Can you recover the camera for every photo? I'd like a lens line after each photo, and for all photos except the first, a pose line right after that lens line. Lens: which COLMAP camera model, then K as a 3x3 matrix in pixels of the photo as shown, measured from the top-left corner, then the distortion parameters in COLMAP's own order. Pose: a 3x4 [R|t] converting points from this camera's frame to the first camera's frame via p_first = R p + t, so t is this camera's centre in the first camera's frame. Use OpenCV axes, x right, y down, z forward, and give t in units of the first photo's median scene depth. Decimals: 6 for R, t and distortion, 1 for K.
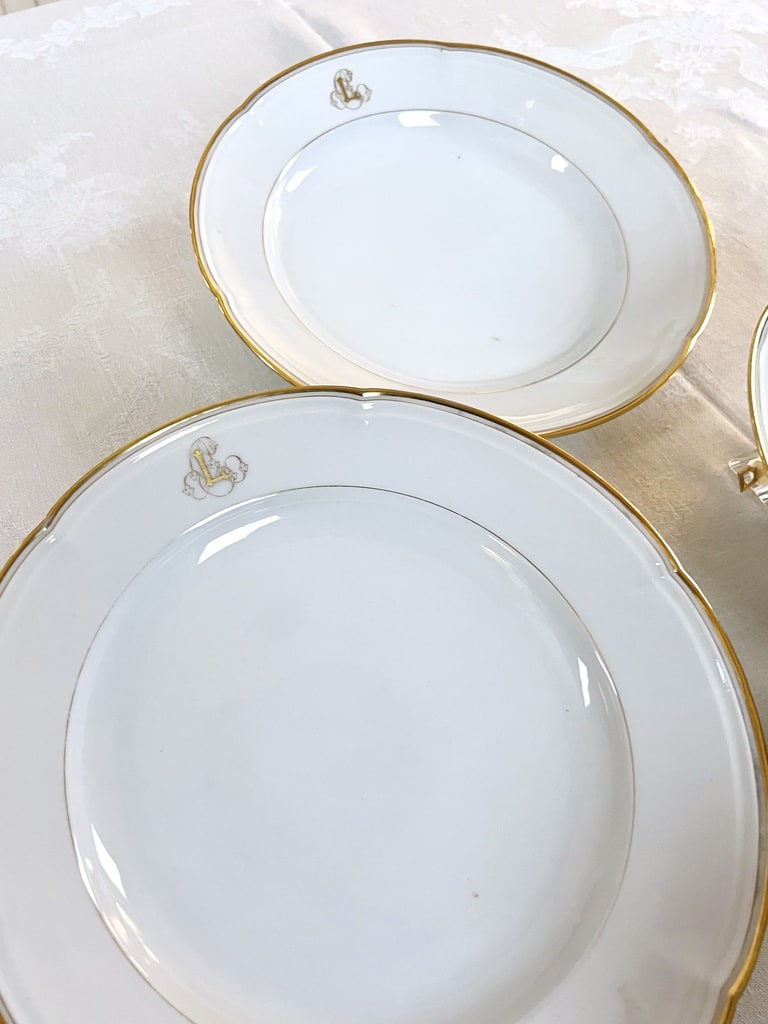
lens RADIAL K [[793.2, 0, 384.0], [0, 793.2, 512.0], [0, 0, 1]] dist [0.004275, -0.001535]
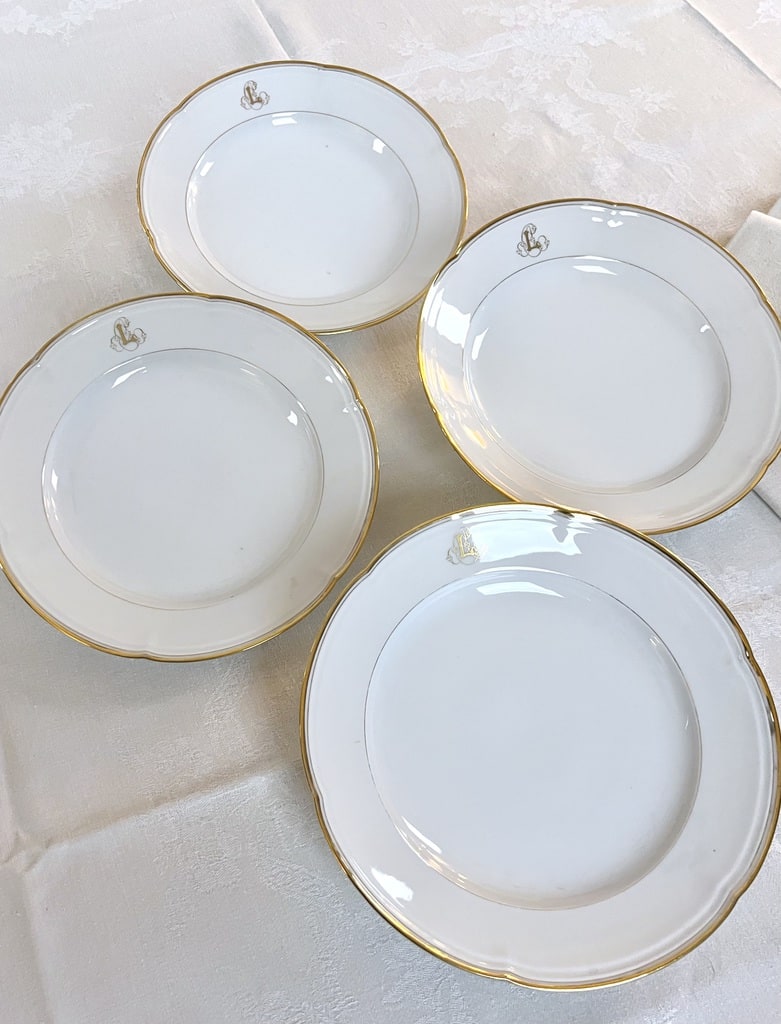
lens RADIAL K [[733.3, 0, 390.5], [0, 733.3, 512.0], [0, 0, 1]] dist [0.026123, -0.010237]
pose [[0.998668, 0.050532, -0.010421, 0.278339], [-0.049263, 0.993910, 0.098566, 0.099040], [0.015338, -0.097922, 0.995076, -0.472439]]
